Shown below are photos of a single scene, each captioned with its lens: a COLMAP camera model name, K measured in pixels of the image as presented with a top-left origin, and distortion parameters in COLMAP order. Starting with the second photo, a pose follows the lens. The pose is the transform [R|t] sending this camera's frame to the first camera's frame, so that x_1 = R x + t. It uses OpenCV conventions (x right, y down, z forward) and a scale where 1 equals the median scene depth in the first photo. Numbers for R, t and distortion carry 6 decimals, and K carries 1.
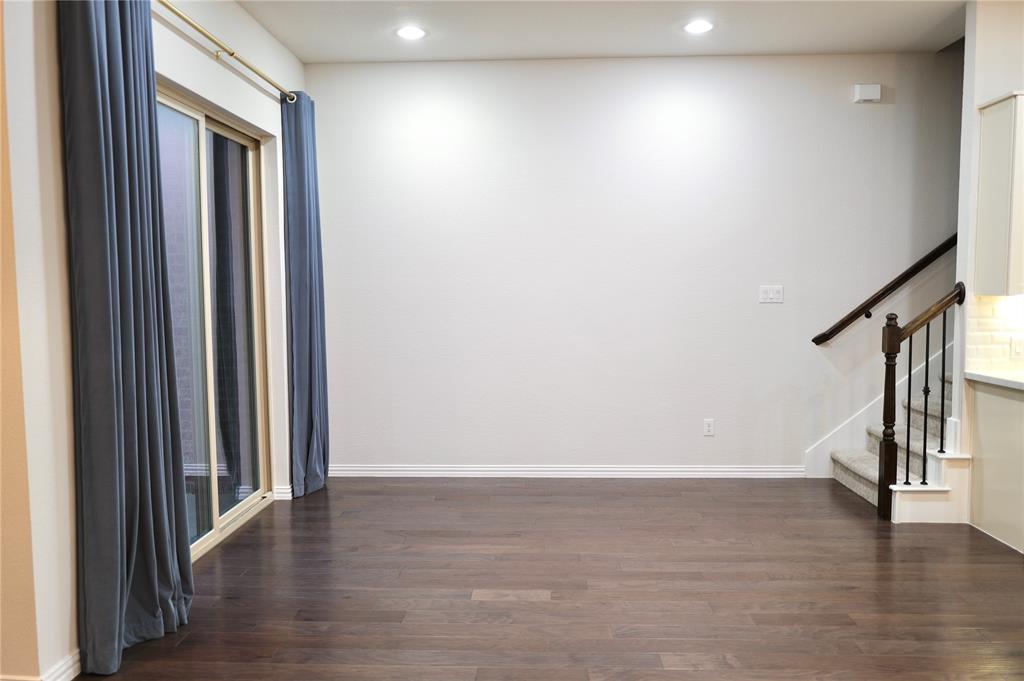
lens RADIAL K [[782.6, 0, 516.3], [0, 782.6, 341.2], [0, 0, 1]] dist [-0.008494, 0.000905]
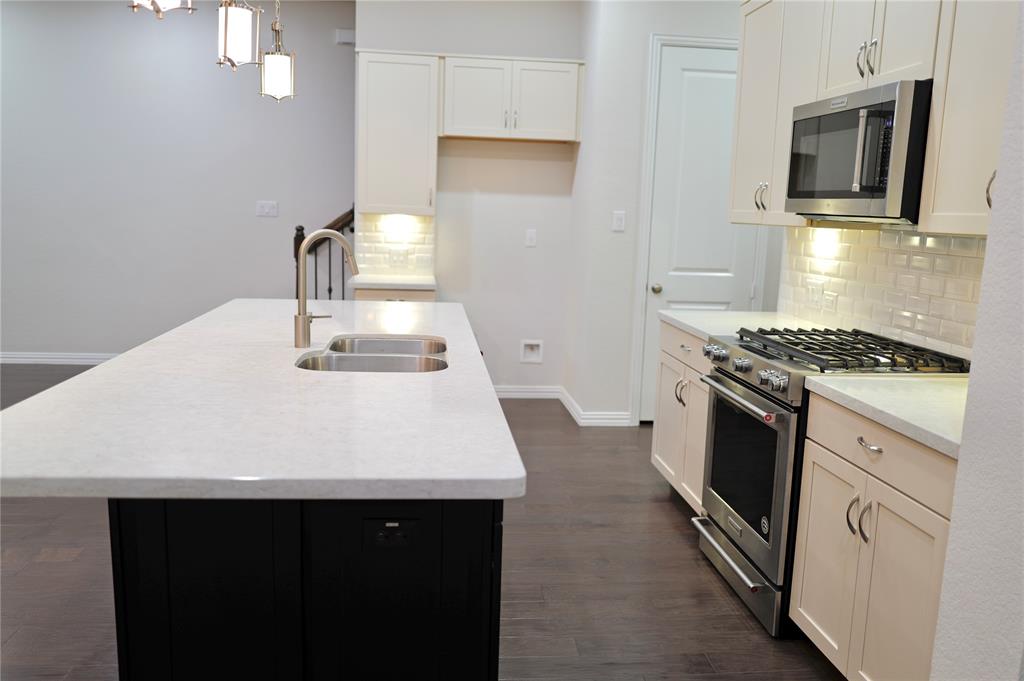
lens RADIAL K [[782.6, 0, 516.3], [0, 782.6, 341.2], [0, 0, 1]] dist [-0.008494, 0.000905]
pose [[0.986369, 0.012042, 0.164105, 0.615078], [-0.028136, 0.994973, 0.096105, 0.016913], [-0.162123, -0.099412, 0.981750, -0.271501]]
